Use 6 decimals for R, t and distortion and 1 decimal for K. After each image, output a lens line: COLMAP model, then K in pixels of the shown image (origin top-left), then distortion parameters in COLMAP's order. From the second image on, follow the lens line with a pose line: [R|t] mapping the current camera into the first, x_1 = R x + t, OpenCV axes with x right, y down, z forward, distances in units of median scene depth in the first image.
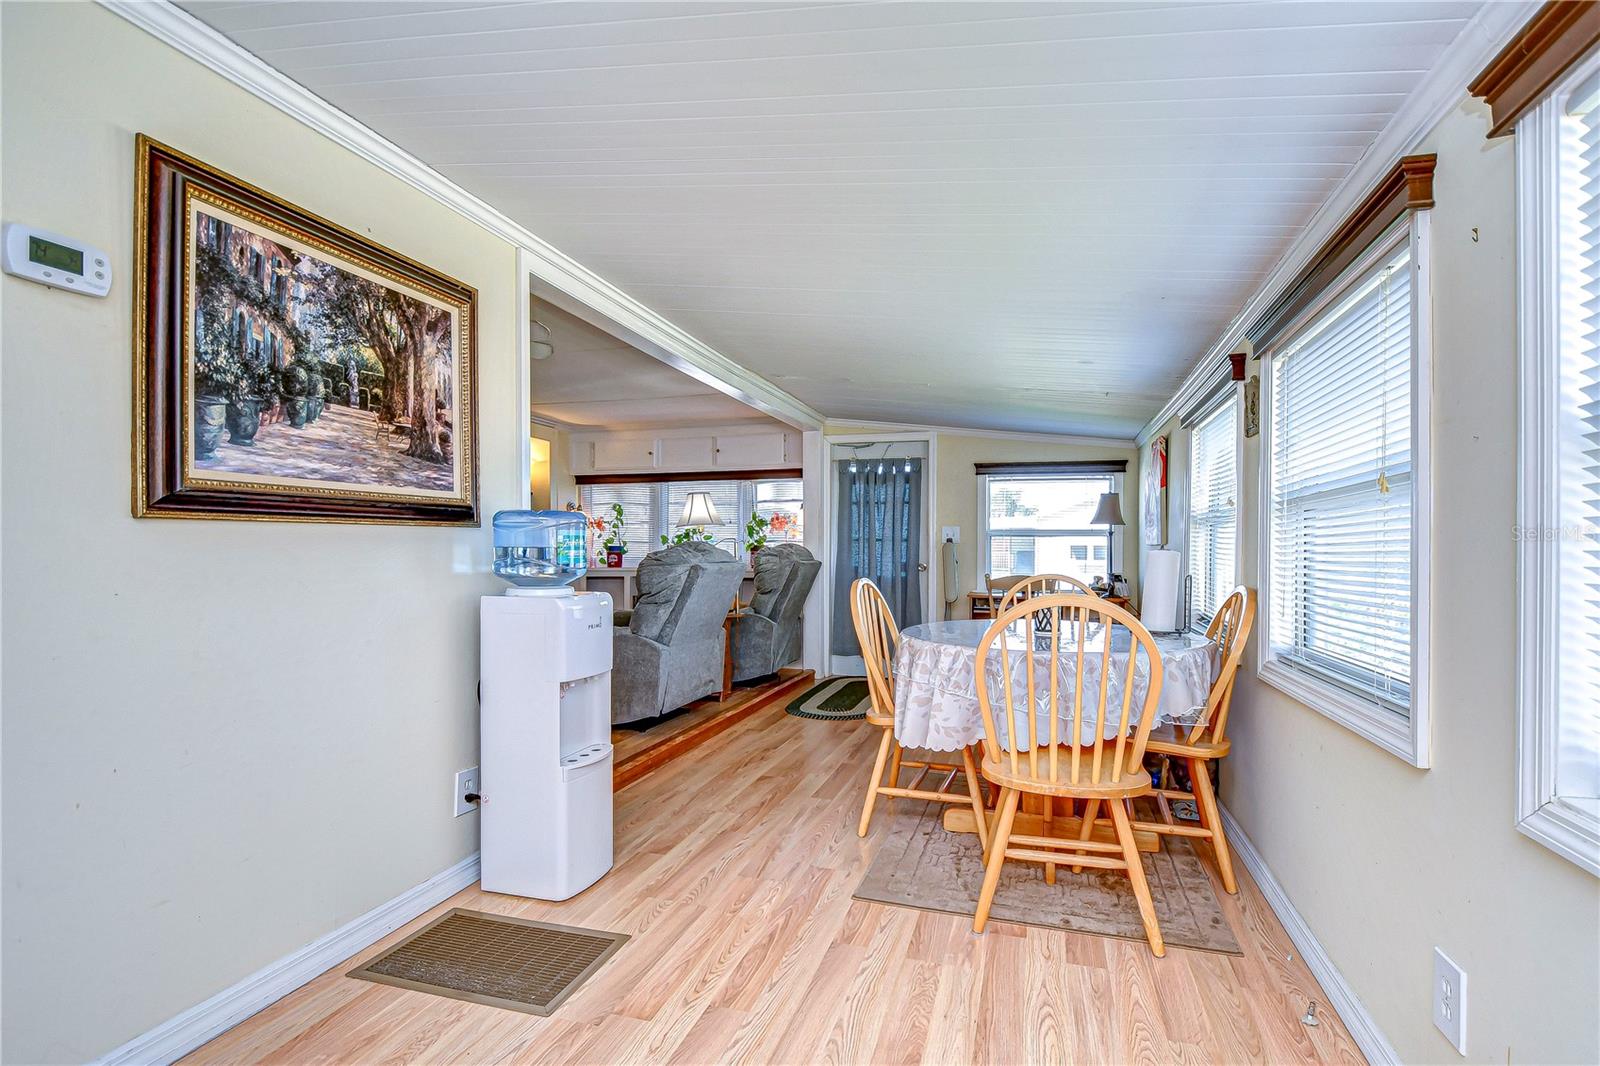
lens RADIAL K [[742.7, 0, 804.5], [0, 742.7, 545.0], [0, 0, 1]] dist [0.012079, -0.013068]
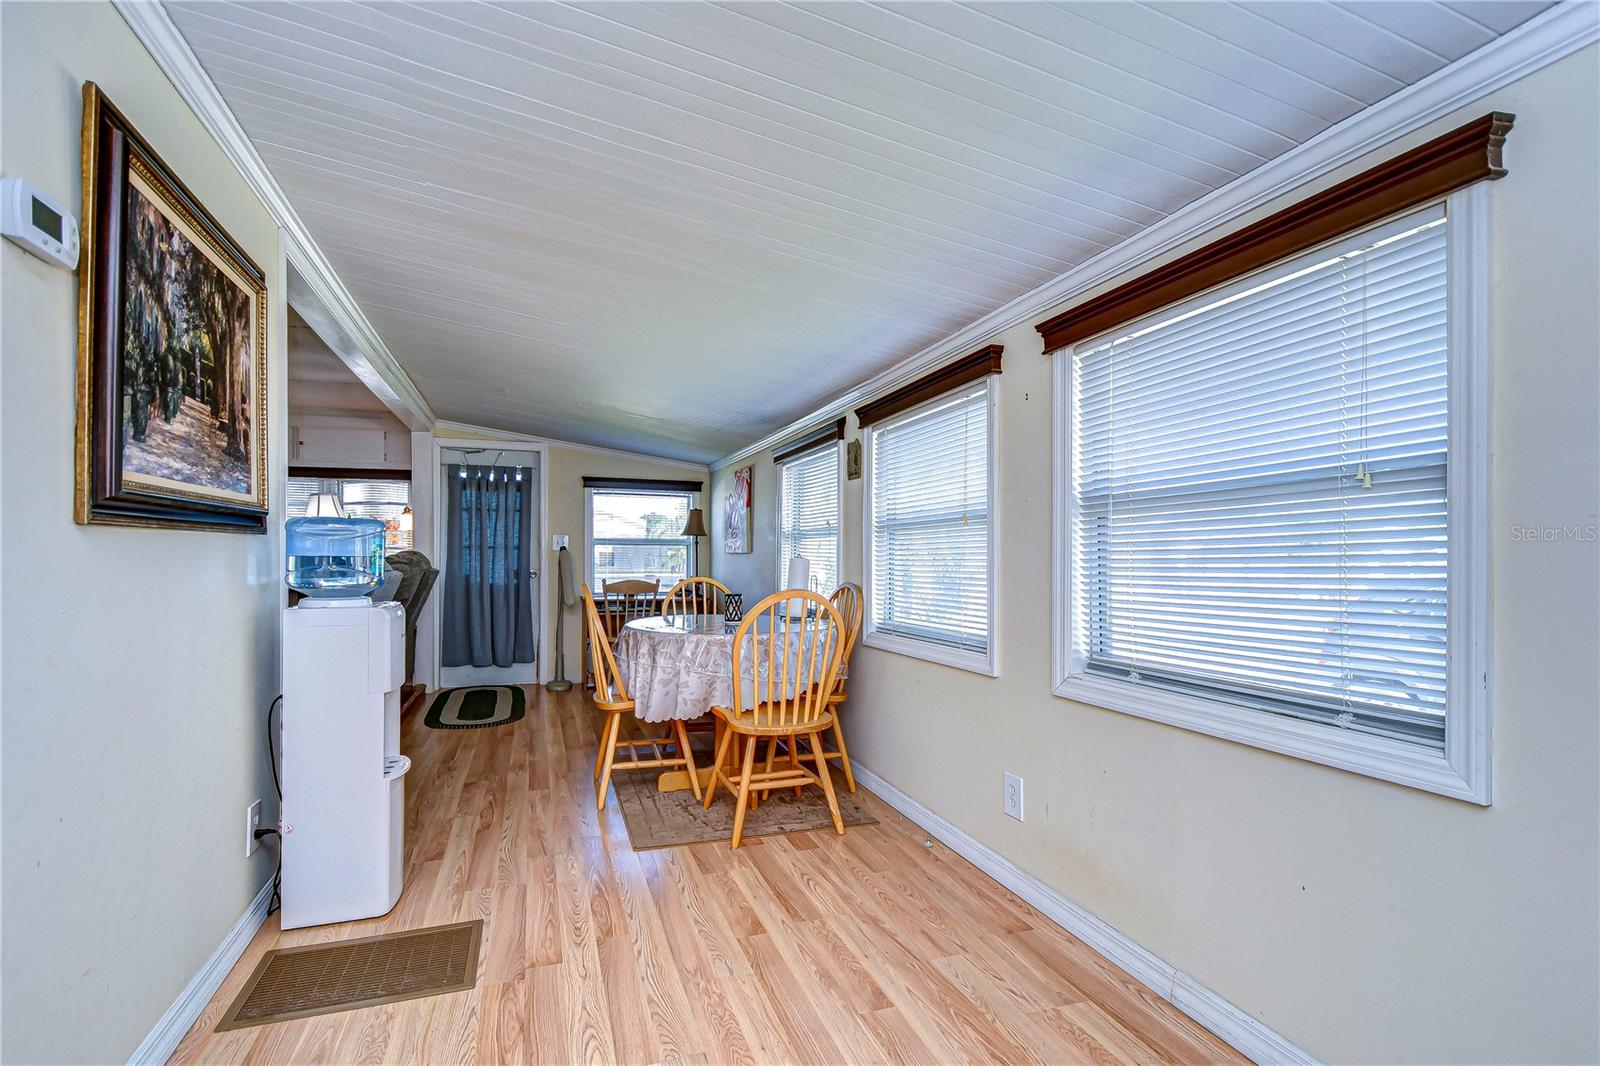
lens RADIAL K [[742.7, 0, 804.5], [0, 742.7, 545.0], [0, 0, 1]] dist [0.012079, -0.013068]
pose [[0.792471, 0.008835, 0.609845, -0.456805], [-0.003580, 0.999945, -0.009835, -0.004339], [-0.609899, 0.005611, 0.792460, -0.117862]]
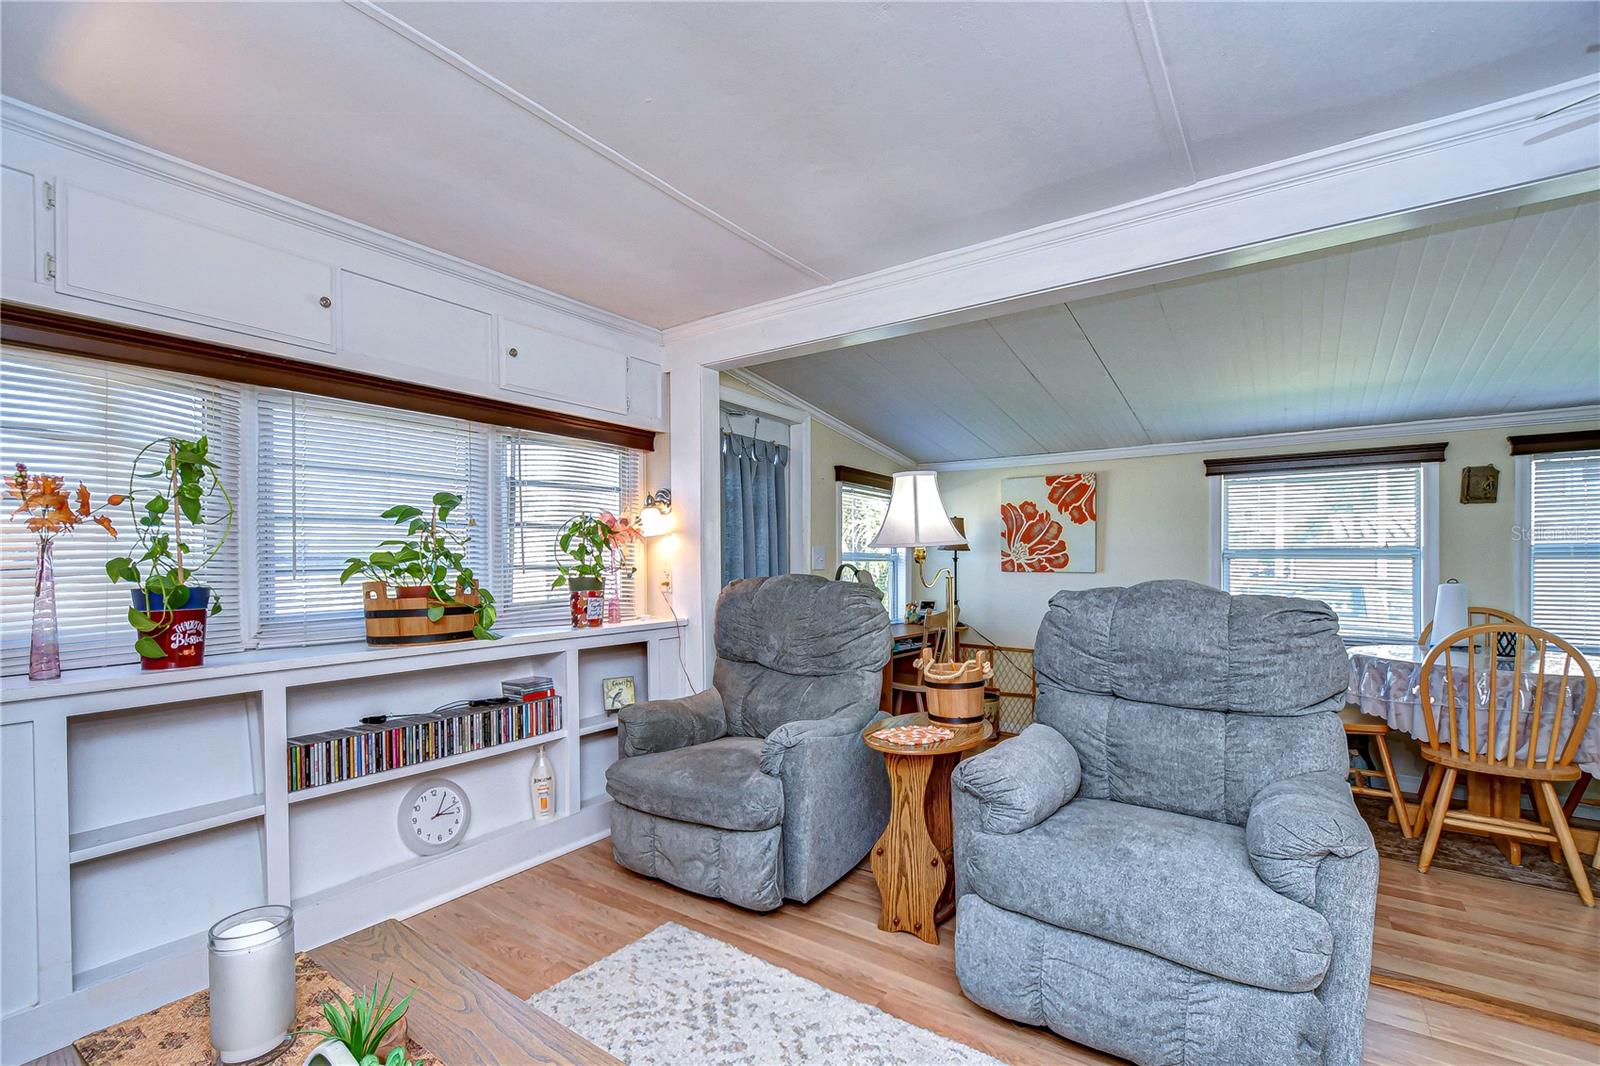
lens RADIAL K [[742.7, 0, 804.5], [0, 742.7, 545.0], [0, 0, 1]] dist [0.012079, -0.013068]
pose [[0.263255, 0.007446, 0.964697, -1.384890], [-0.003704, 0.999971, -0.006707, -0.060127], [-0.964719, -0.001807, 0.263275, 2.209818]]
